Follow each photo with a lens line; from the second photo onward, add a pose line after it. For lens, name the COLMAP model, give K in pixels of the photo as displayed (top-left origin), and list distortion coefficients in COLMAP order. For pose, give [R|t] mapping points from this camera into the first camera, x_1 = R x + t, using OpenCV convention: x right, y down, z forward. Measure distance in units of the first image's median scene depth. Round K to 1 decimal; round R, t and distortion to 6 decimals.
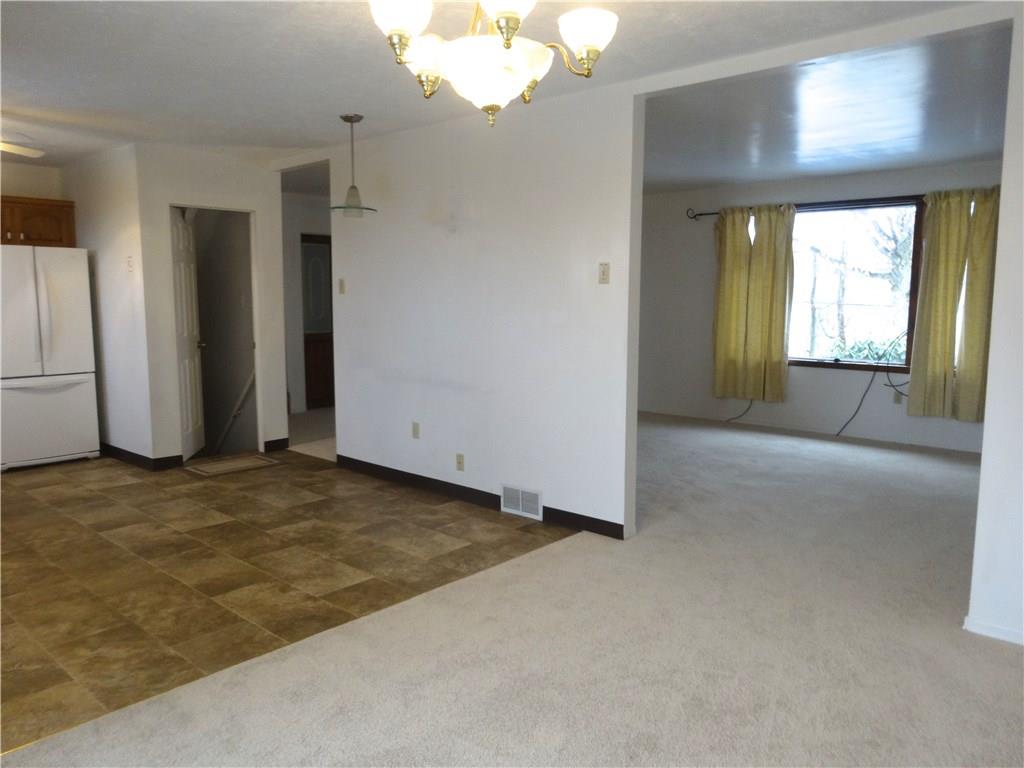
lens RADIAL K [[752.4, 0, 512.0], [0, 752.4, 384.0], [0, 0, 1]] dist [-0.020798, 0.008270]
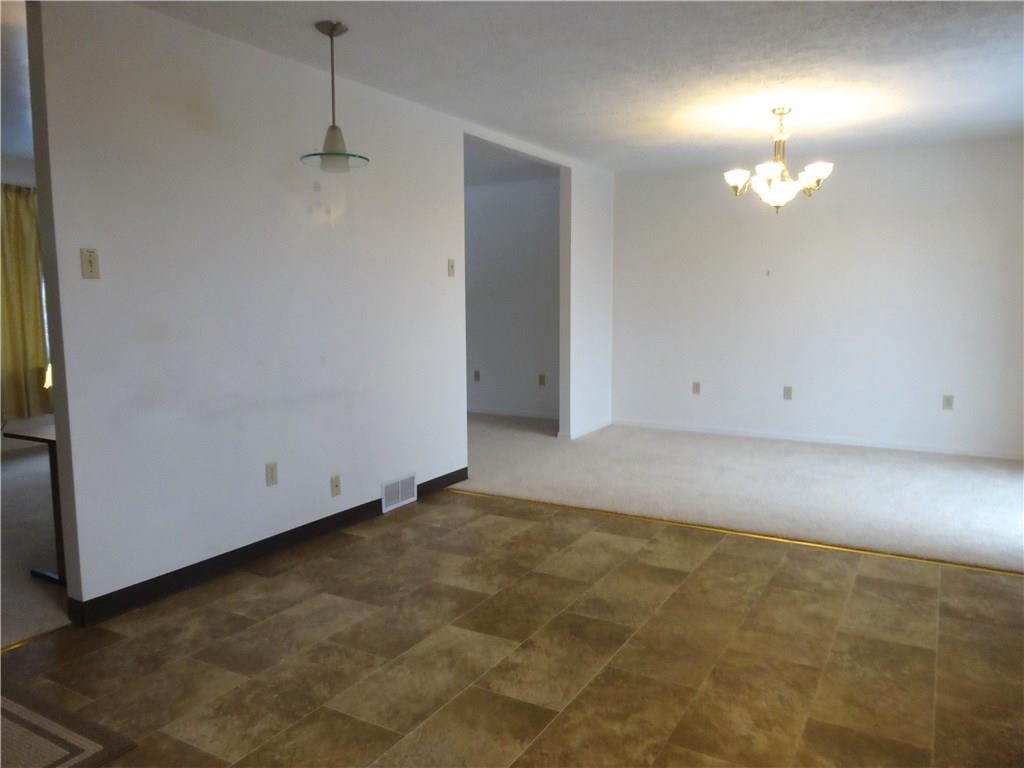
lens RADIAL K [[752.4, 0, 512.0], [0, 752.4, 384.0], [0, 0, 1]] dist [-0.020798, 0.008270]
pose [[-0.204510, -0.111038, 0.972546, -0.962483], [0.127088, 0.982124, 0.138856, -0.103723], [-0.970579, 0.151996, -0.186743, 1.010293]]
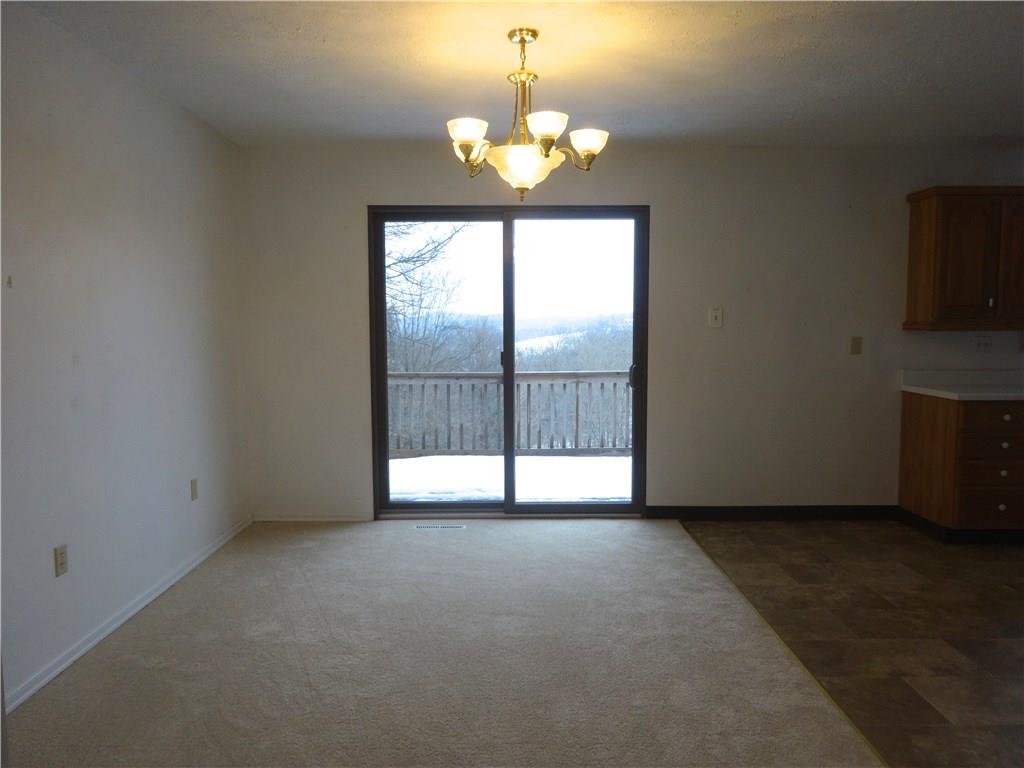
lens RADIAL K [[748.3, 0, 512.0], [0, 748.3, 384.0], [0, 0, 1]] dist [-0.001876, 0.001966]
pose [[-0.739326, 0.055099, -0.671089, 0.431554], [-0.078772, 0.982726, 0.167467, -0.100487], [0.668724, 0.176676, -0.722215, 0.912290]]
